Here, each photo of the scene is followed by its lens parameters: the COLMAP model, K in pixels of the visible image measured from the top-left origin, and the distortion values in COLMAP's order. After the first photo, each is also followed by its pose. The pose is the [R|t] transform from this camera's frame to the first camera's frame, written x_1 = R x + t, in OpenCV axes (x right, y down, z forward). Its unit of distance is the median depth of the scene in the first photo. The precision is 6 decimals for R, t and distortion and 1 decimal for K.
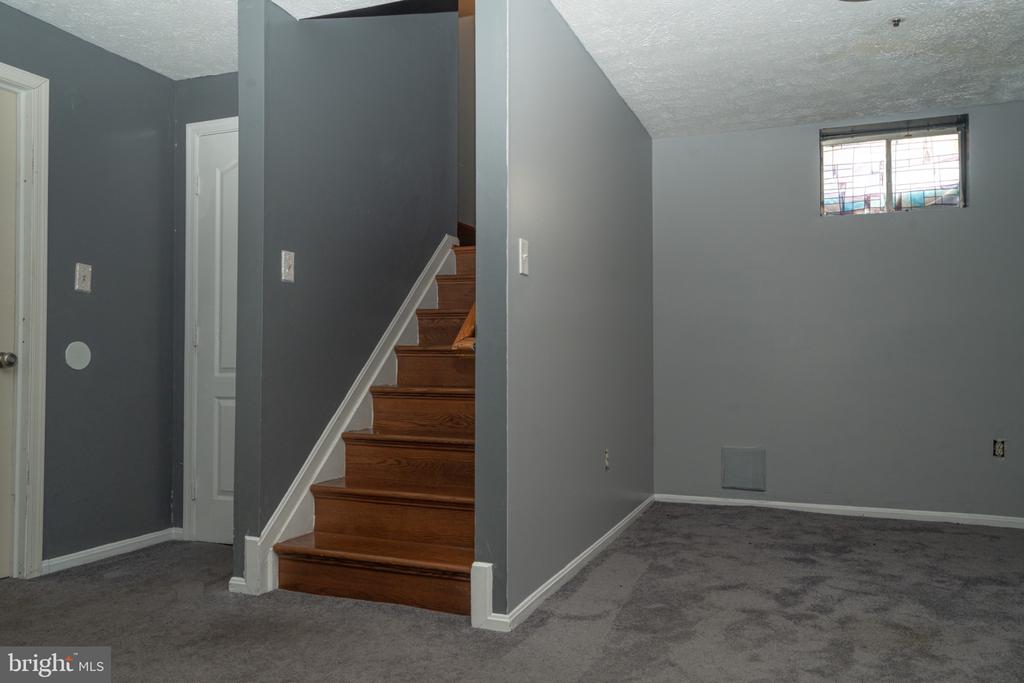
lens RADIAL K [[780.8, 0, 507.7], [0, 780.8, 336.7], [0, 0, 1]] dist [-0.003803, 0.043488]
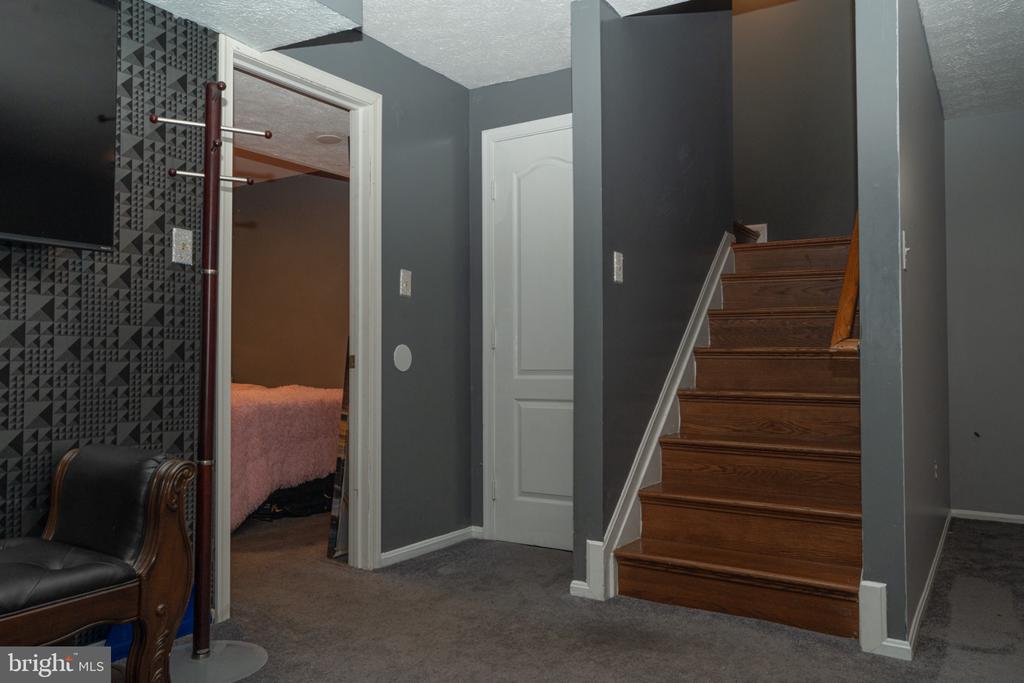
lens RADIAL K [[780.8, 0, 518.4], [0, 780.8, 338.7], [0, 0, 1]] dist [-0.003803, 0.043488]
pose [[0.982842, -0.004662, -0.184391, -0.215154], [0.004865, 0.999988, 0.000648, -0.001441], [0.184386, -0.001534, 0.982853, 0.008919]]
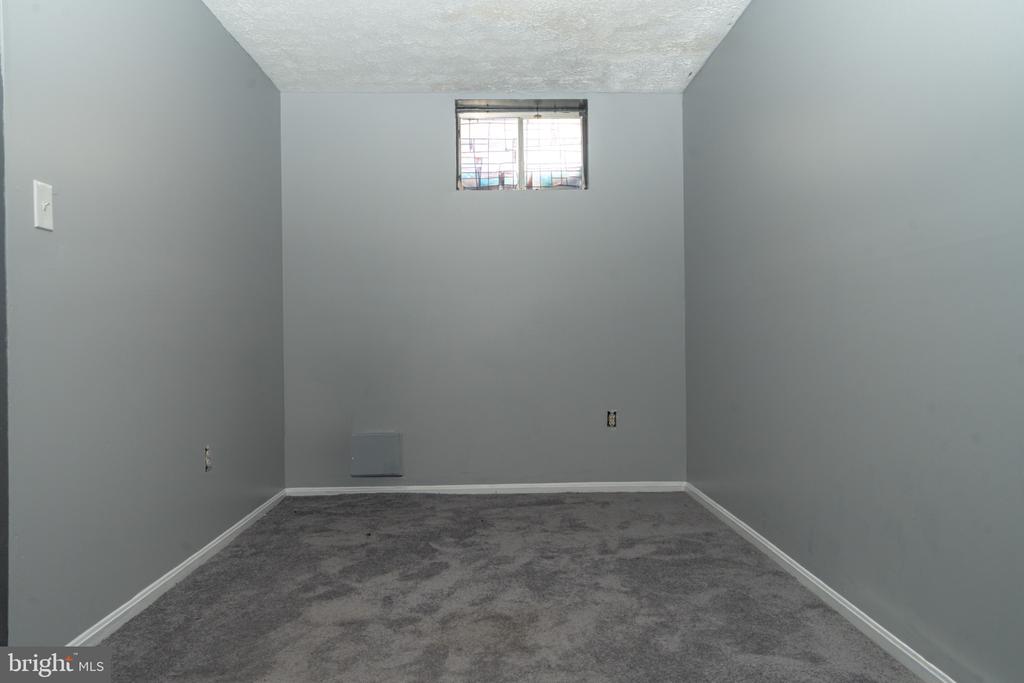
lens RADIAL K [[780.8, 0, 510.5], [0, 780.8, 336.5], [0, 0, 1]] dist [-0.003803, 0.043488]
pose [[0.922241, -0.010920, 0.386461, 0.123019], [0.001048, 0.999668, 0.025745, 0.004462], [-0.386614, -0.023338, 0.921946, 0.108572]]
